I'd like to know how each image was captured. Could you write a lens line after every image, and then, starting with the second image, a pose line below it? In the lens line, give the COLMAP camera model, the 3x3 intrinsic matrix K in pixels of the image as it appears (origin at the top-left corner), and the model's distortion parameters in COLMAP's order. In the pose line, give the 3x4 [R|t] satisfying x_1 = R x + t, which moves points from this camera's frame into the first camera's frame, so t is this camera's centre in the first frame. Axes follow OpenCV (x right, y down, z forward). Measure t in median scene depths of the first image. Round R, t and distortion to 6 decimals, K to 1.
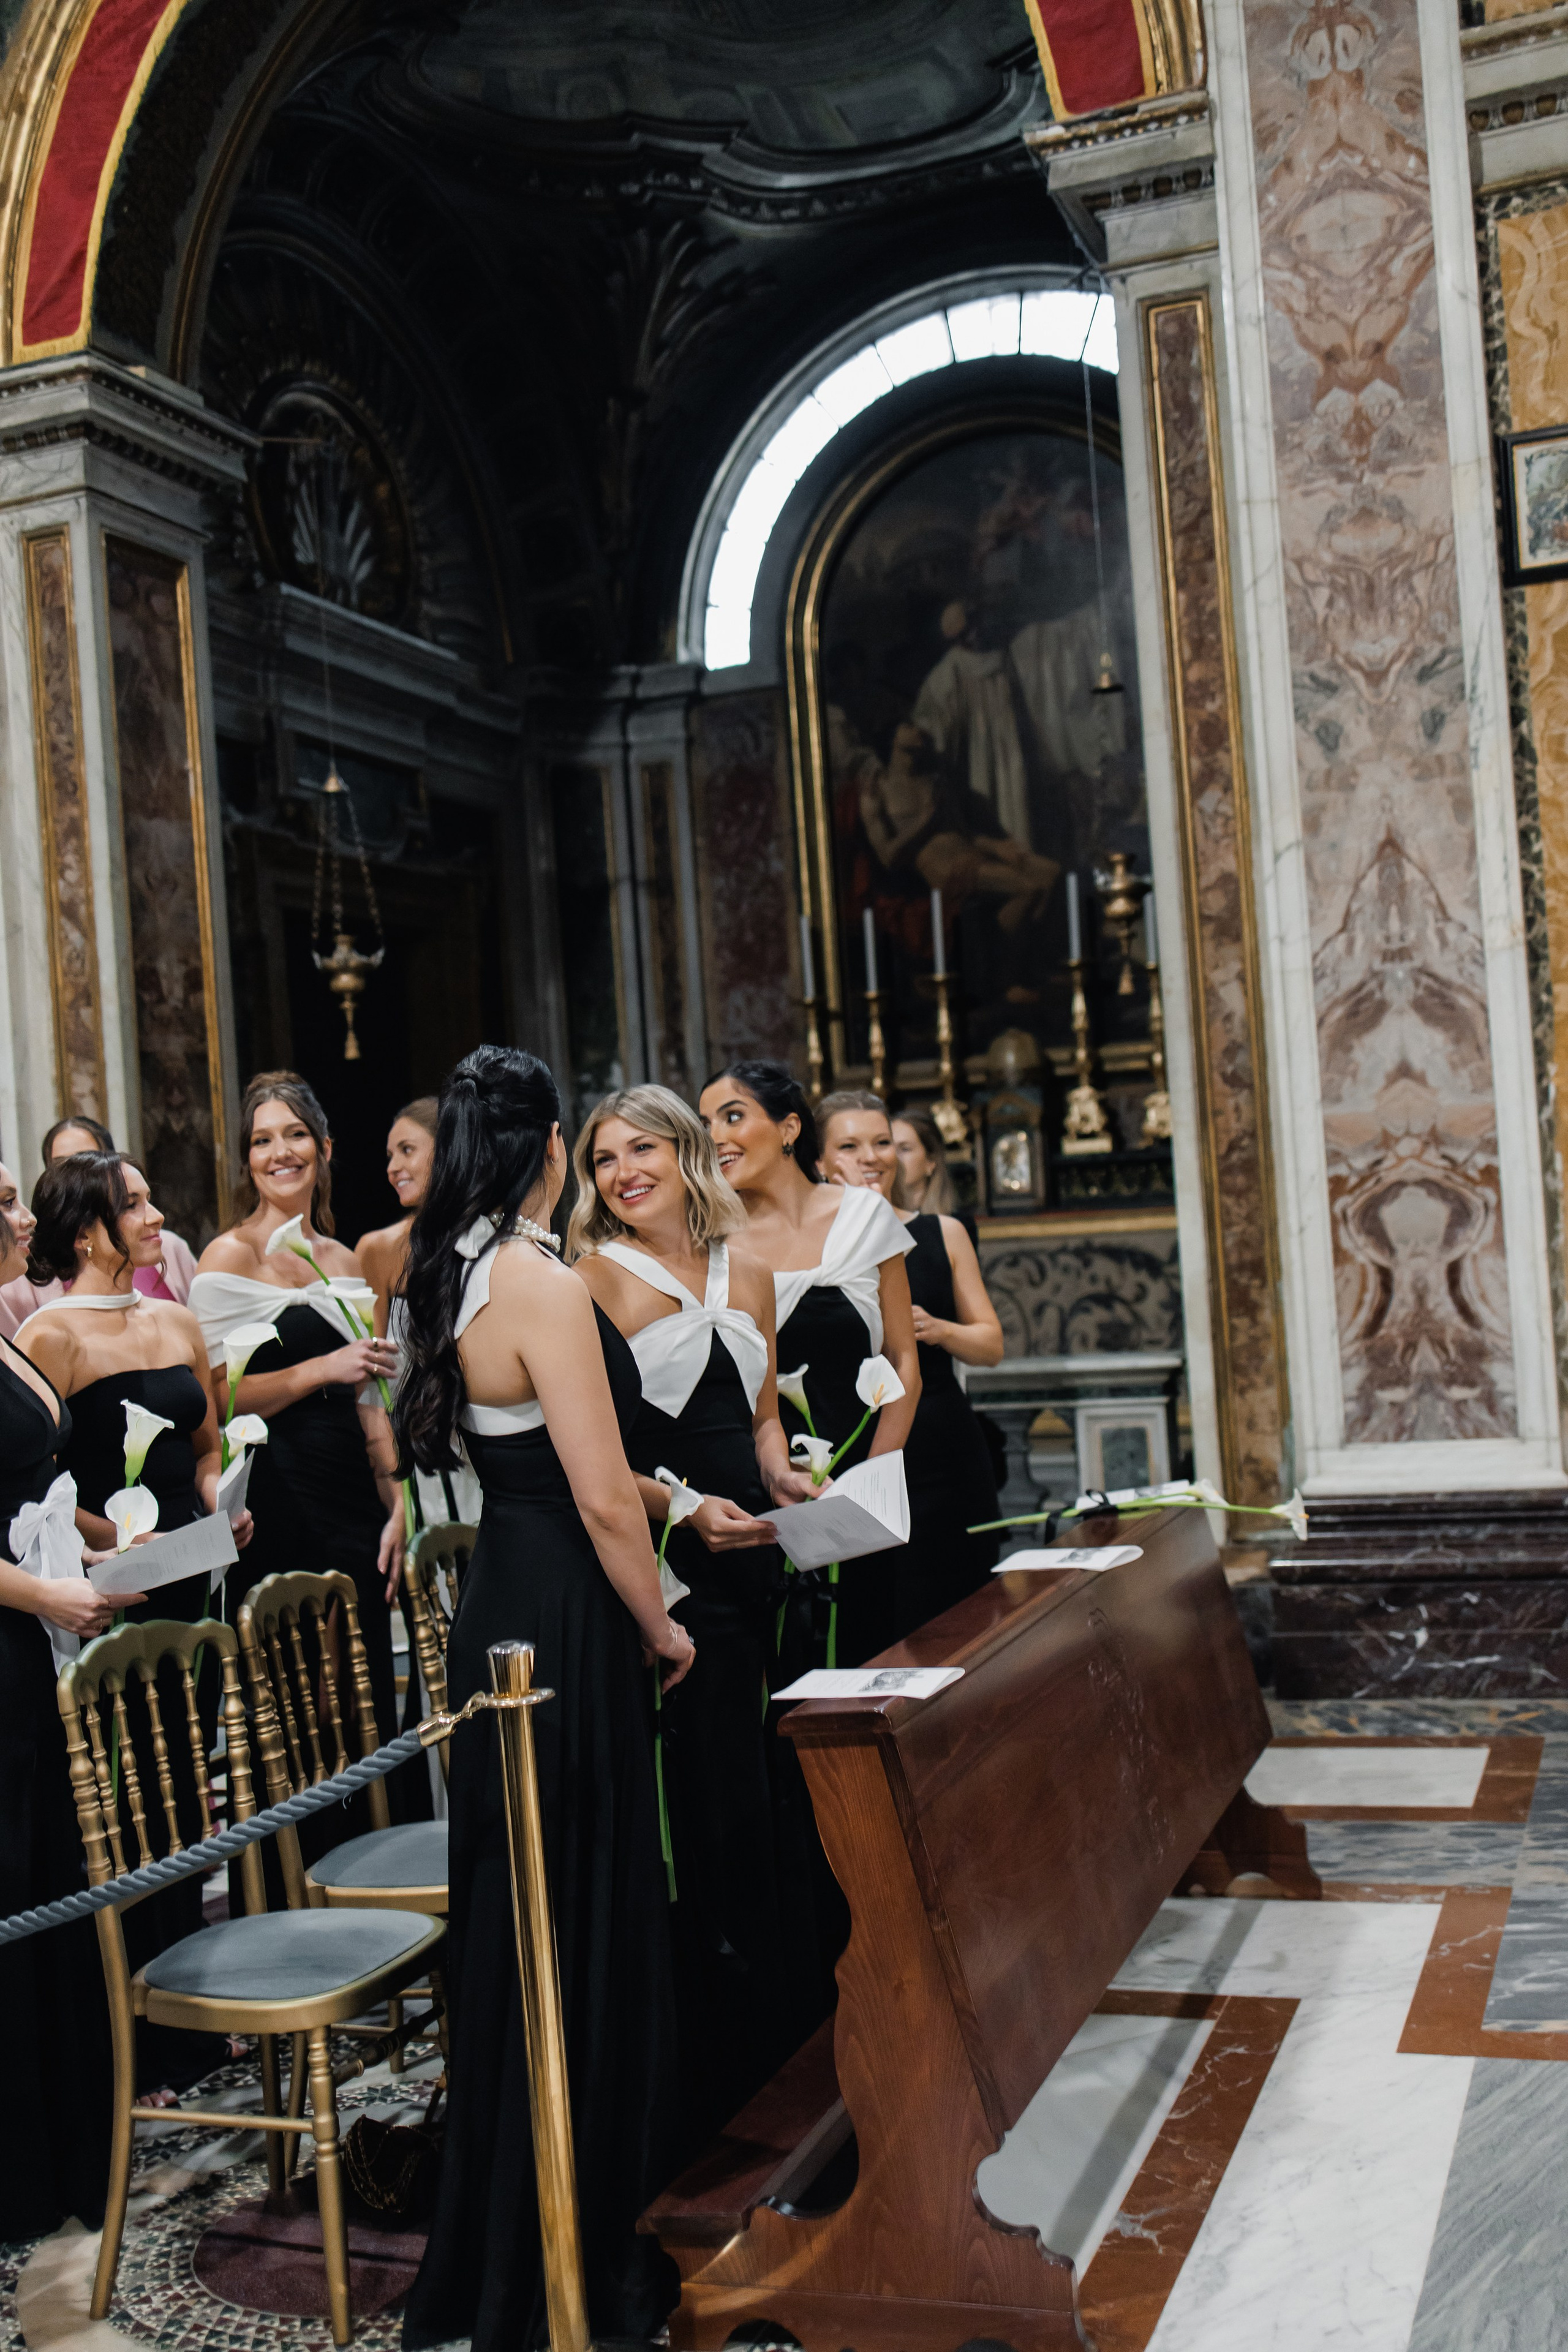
lens RADIAL K [[2341.4, 0, 784.0], [0, 2341.4, 1176.0], [0, 0, 1]] dist [0.019344, -0.009307]
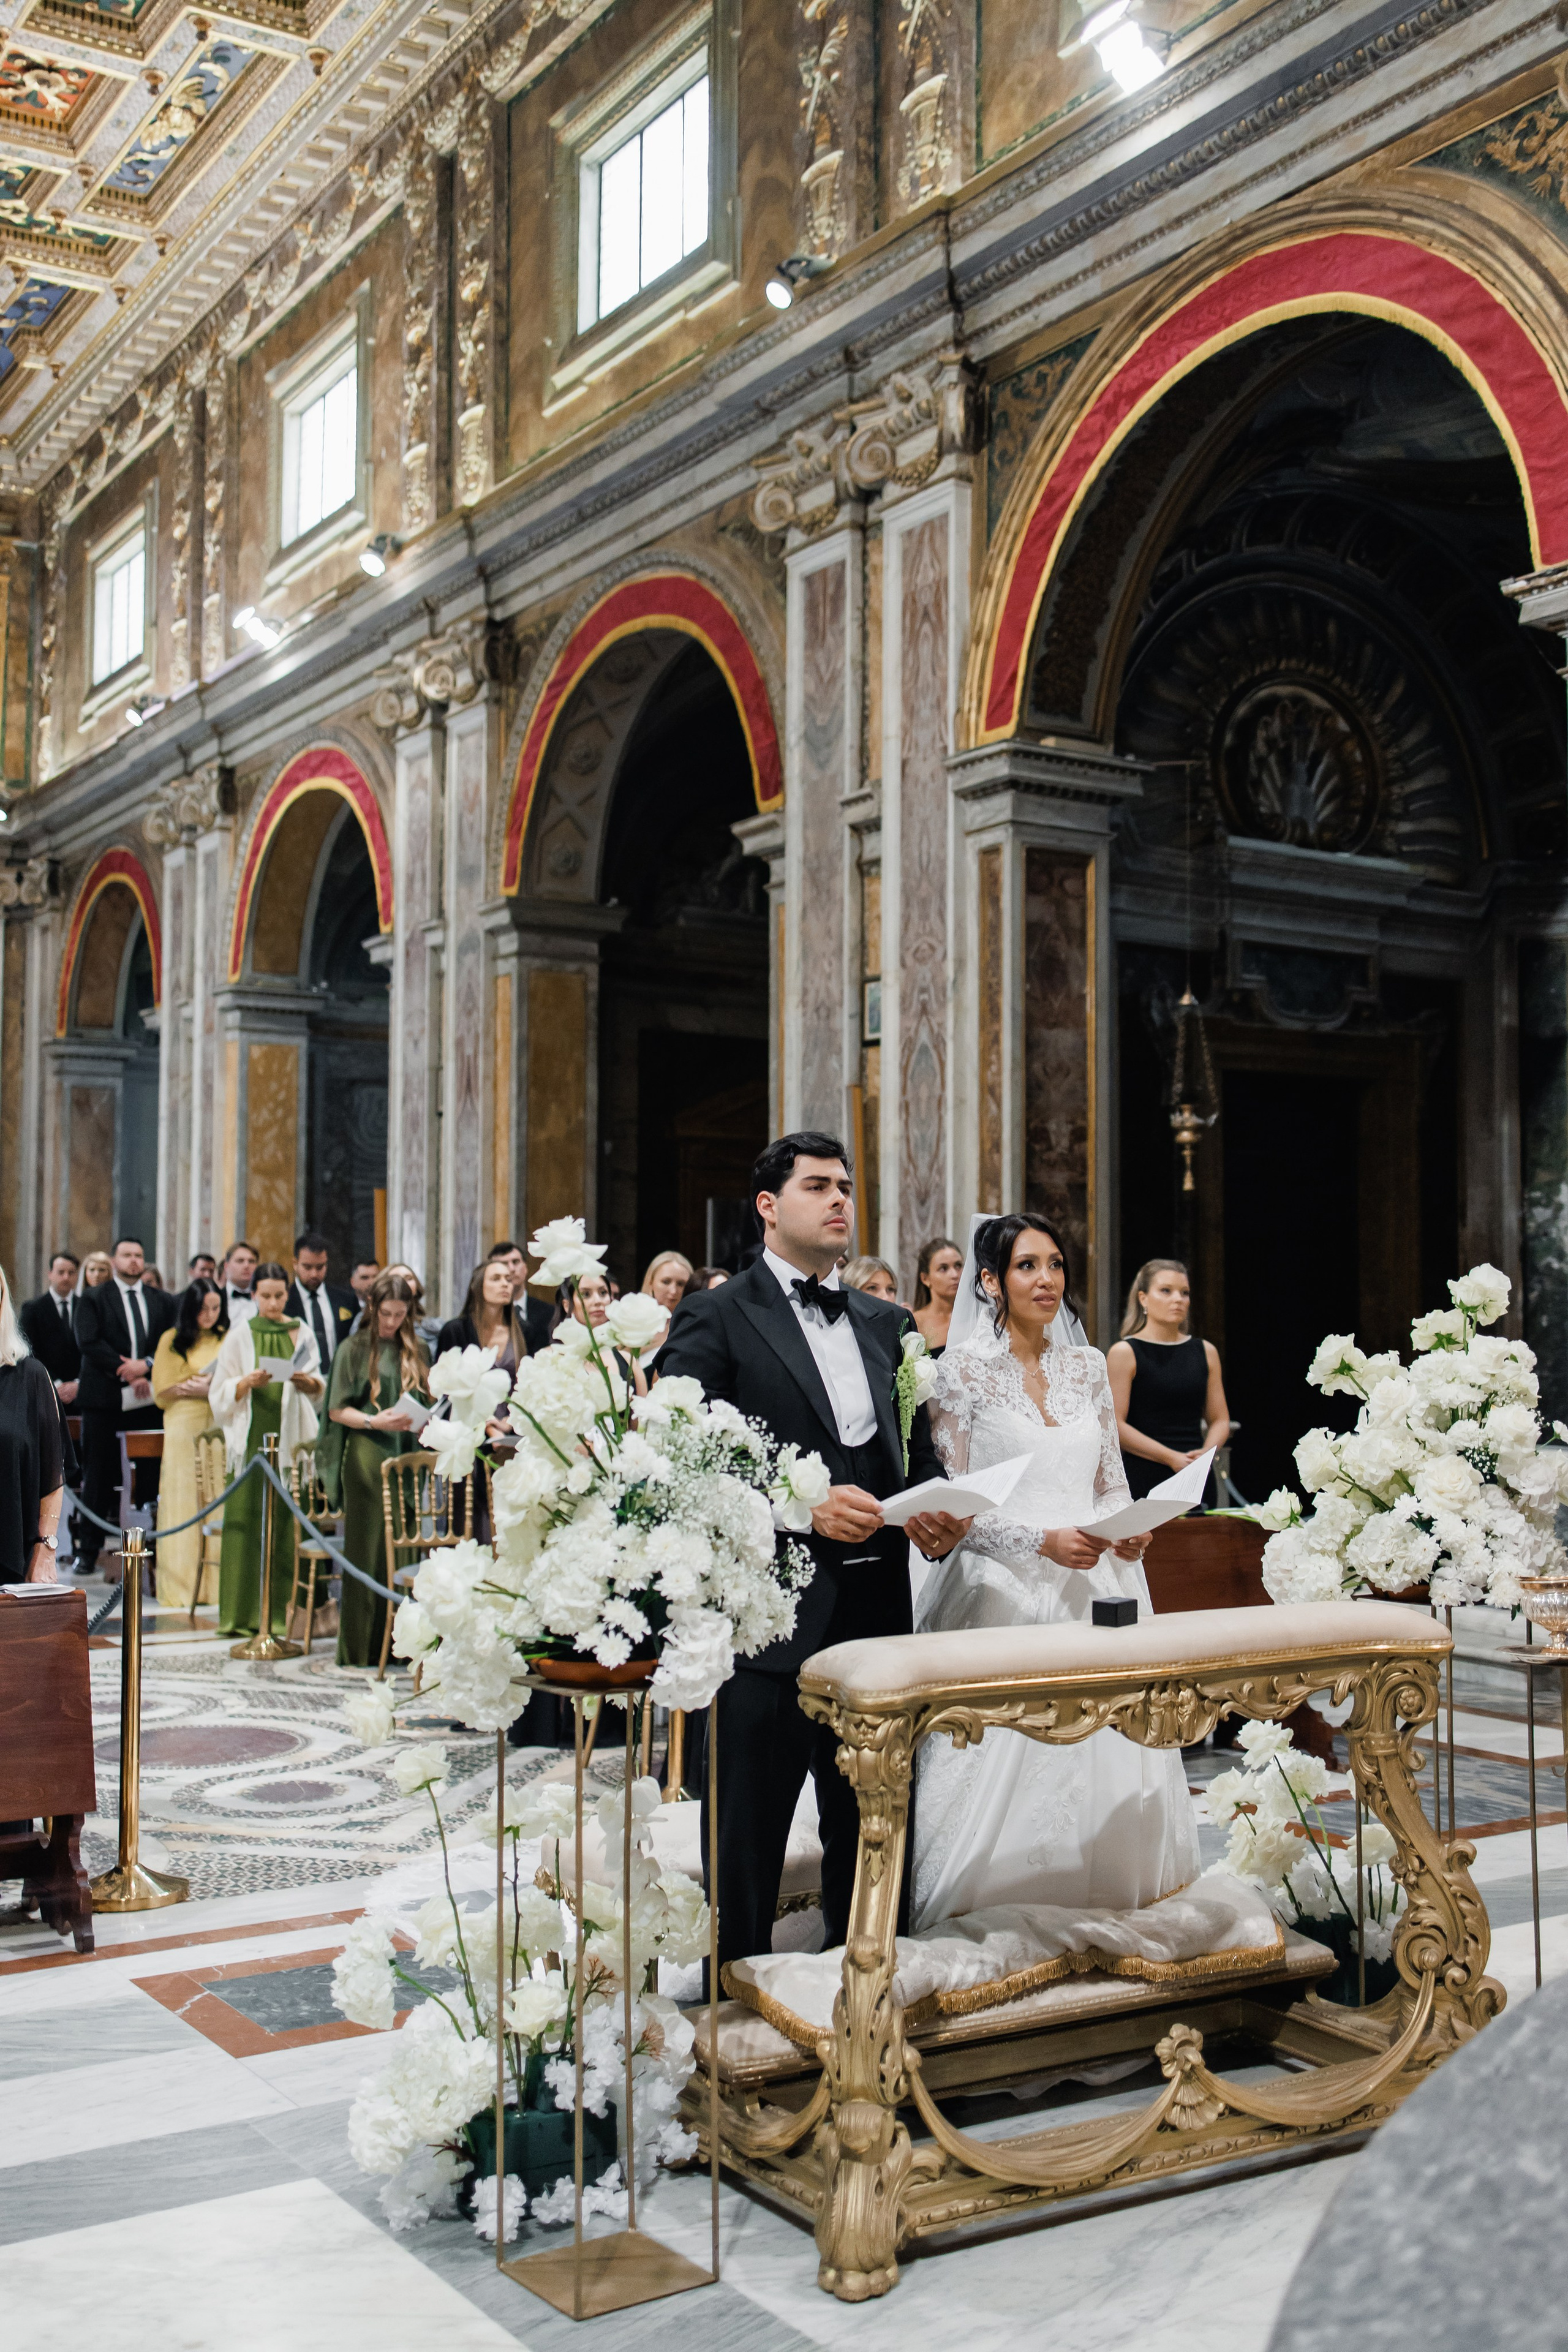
lens RADIAL K [[2331.3, 0, 782.0], [0, 2331.3, 1171.1], [0, 0, 1]] dist [-0.001133, -0.005661]
pose [[0.803376, 0.044397, -0.593815, 0.515251], [-0.054282, 0.998525, 0.001217, -0.055641], [0.592993, 0.031256, 0.804601, -0.331533]]
